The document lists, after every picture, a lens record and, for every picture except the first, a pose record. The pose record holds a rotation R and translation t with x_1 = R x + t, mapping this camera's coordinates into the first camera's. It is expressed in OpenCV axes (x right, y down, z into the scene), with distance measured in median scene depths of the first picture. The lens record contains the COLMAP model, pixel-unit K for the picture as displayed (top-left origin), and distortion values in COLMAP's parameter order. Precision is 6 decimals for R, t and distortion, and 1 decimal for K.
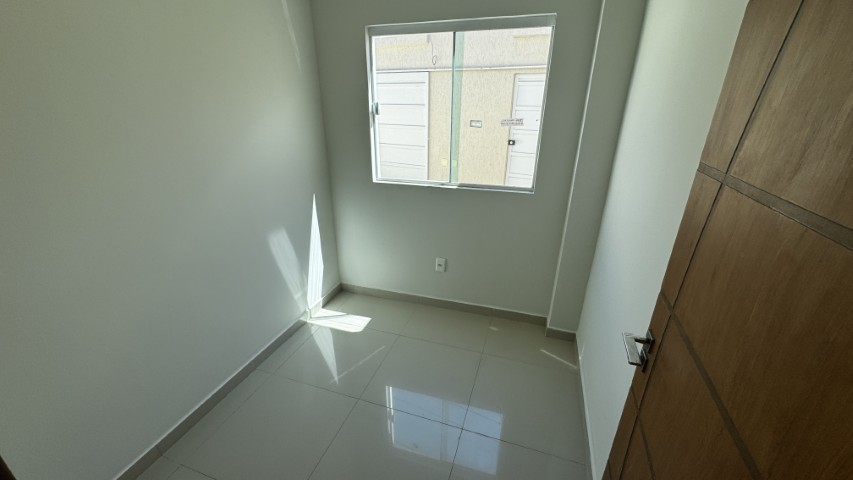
lens RADIAL K [[343.4, 0, 425.4], [0, 343.4, 238.5], [0, 0, 1]] dist [-0.003841, -0.000216]
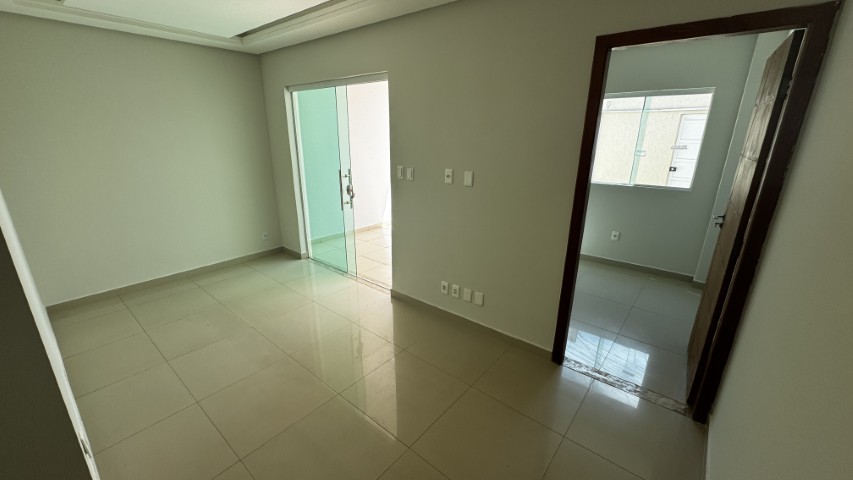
lens RADIAL K [[341.1, 0, 425.9], [0, 341.1, 238.7], [0, 0, 1]] dist [-0.001993, -0.000399]
pose [[0.930987, 0.111761, -0.347525, -0.220857], [-0.141358, 0.988082, -0.060925, 0.307883], [0.336574, 0.105846, 0.935689, -0.753037]]
